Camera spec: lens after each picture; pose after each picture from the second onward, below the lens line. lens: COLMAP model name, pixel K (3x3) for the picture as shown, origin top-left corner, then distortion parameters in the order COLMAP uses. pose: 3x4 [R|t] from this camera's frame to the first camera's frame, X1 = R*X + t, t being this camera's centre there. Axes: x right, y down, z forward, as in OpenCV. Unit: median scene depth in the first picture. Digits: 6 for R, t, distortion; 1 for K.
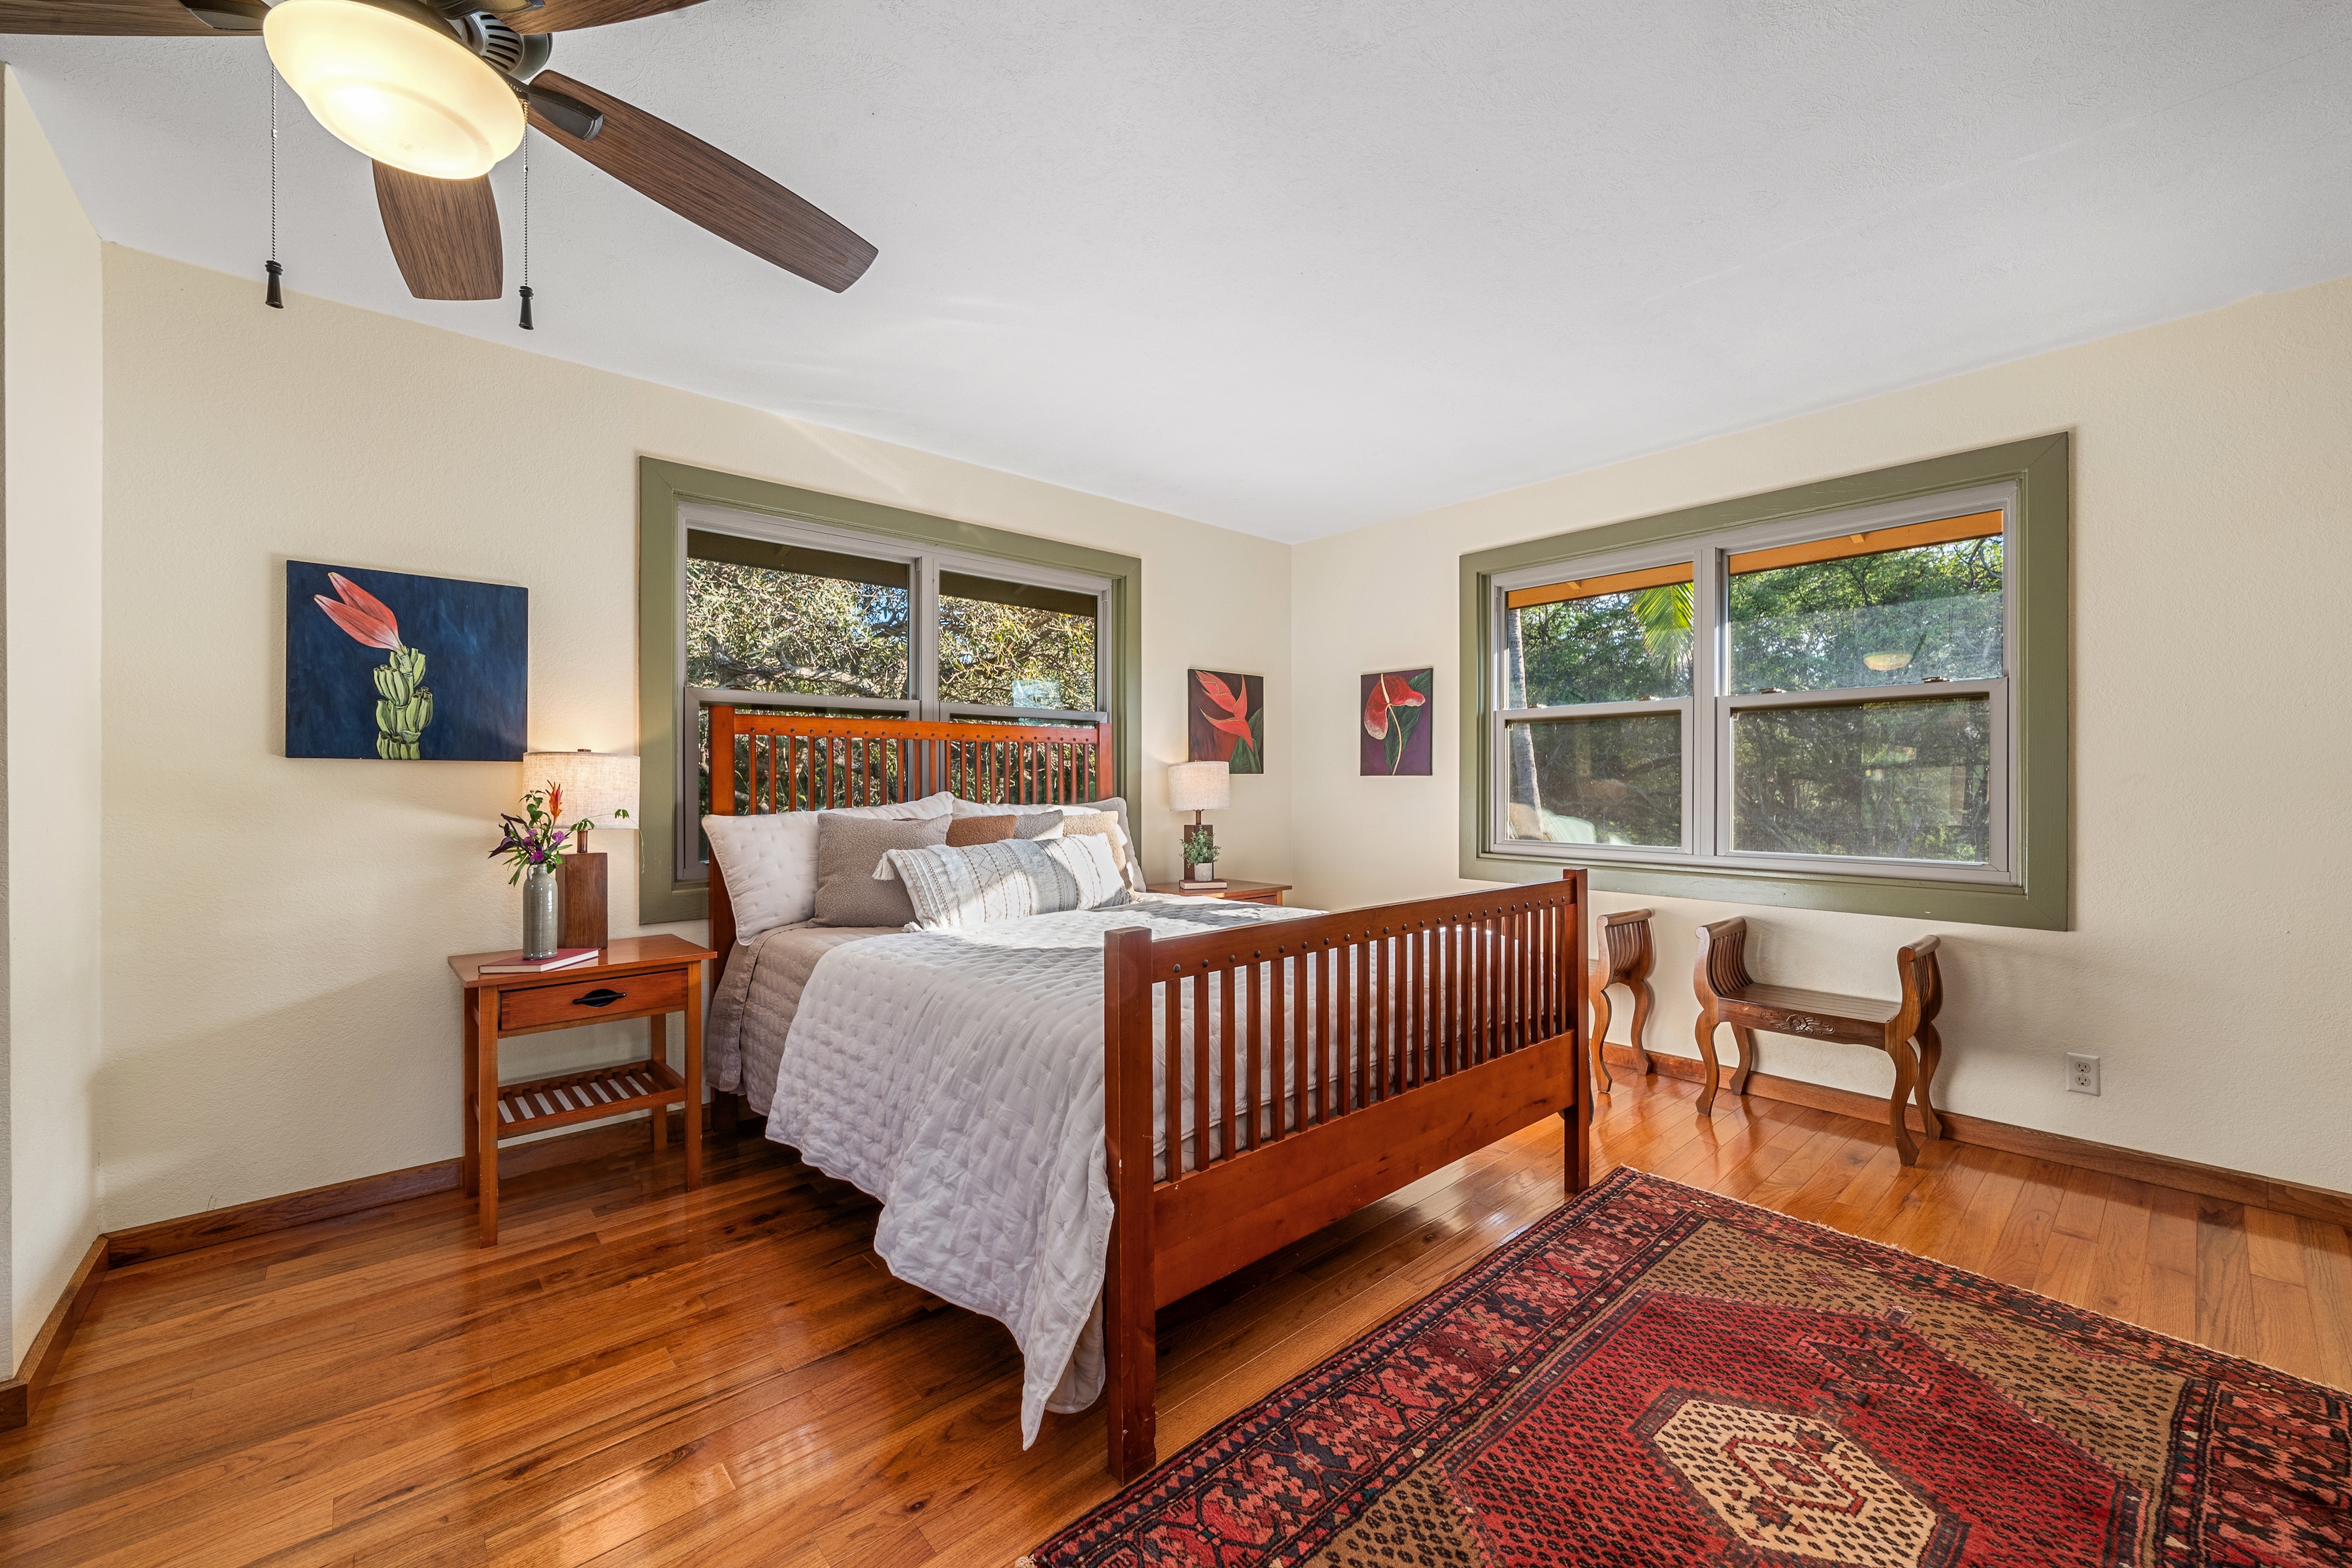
lens RADIAL K [[920.5, 0, 1162.9], [0, 920.5, 783.5], [0, 0, 1]] dist [-0.002066, -0.000119]
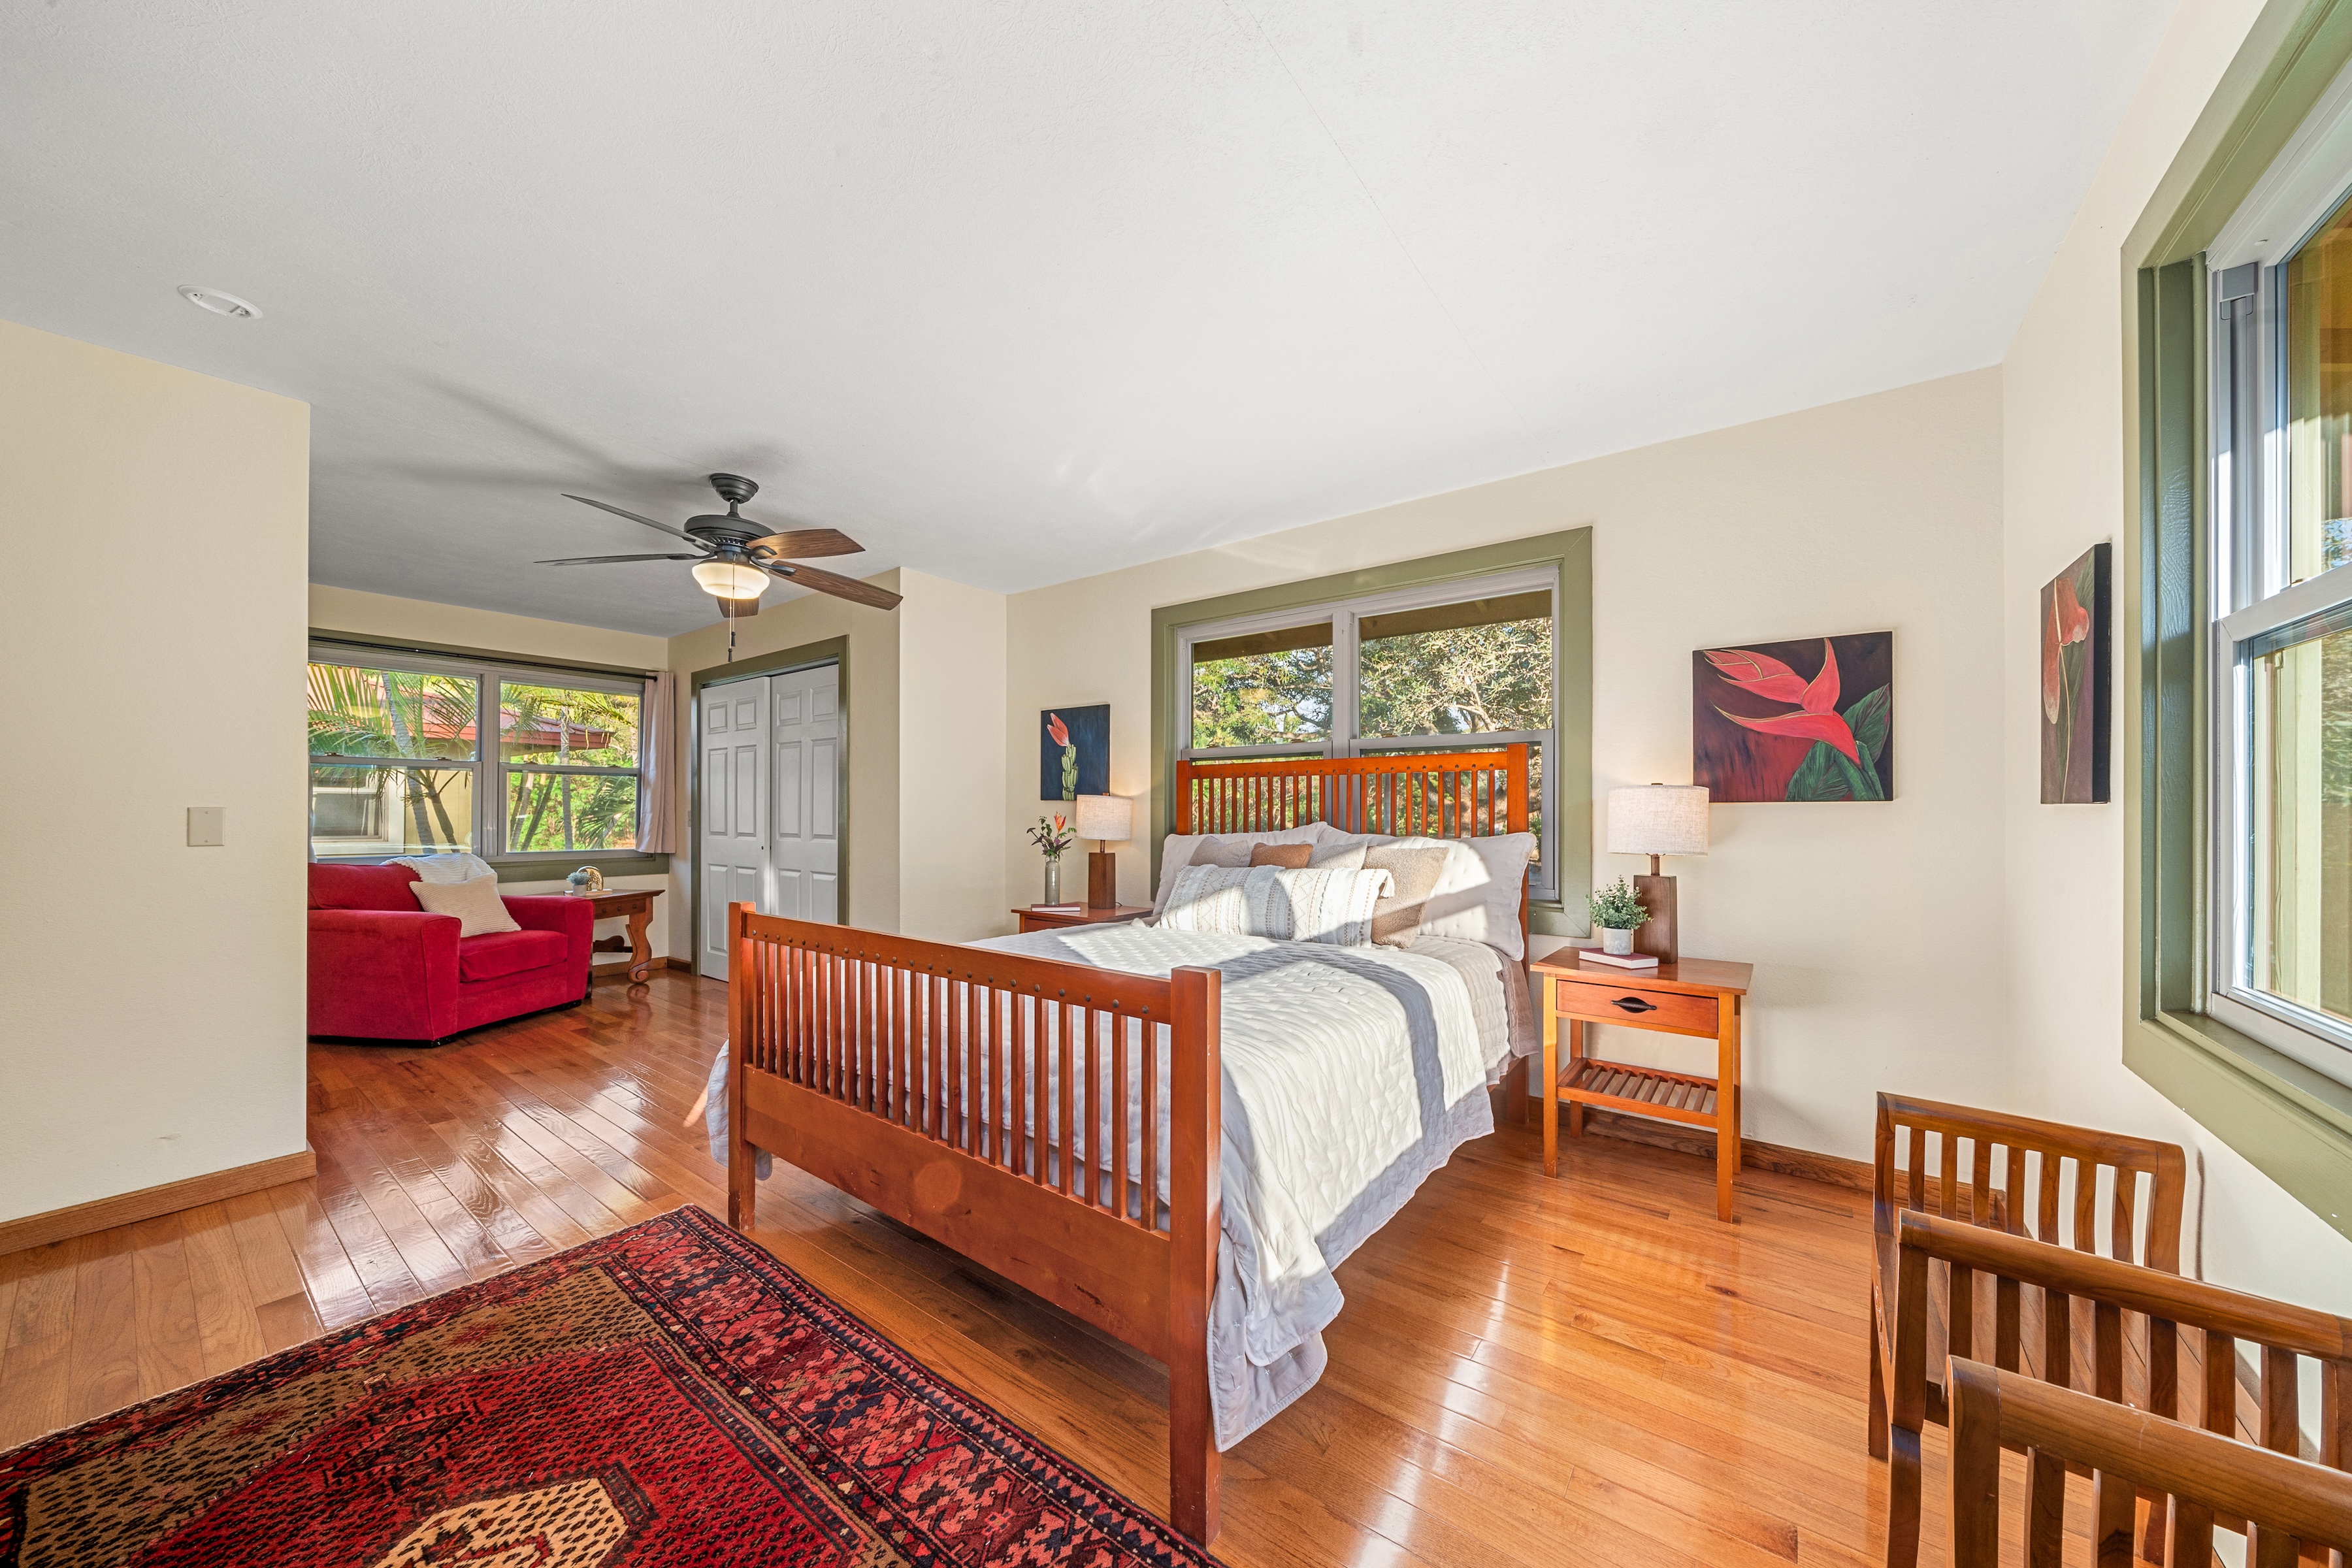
lens RADIAL K [[828.8, 0, 1244.2], [0, 828.8, 809.5], [0, 0, 1]] dist [-0.007069, 0.000687]
pose [[0.221158, 0.000202, -0.975238, 1.146580], [-0.004343, 0.999990, -0.000778, -0.007864], [0.975228, 0.004408, 0.221157, 1.094867]]
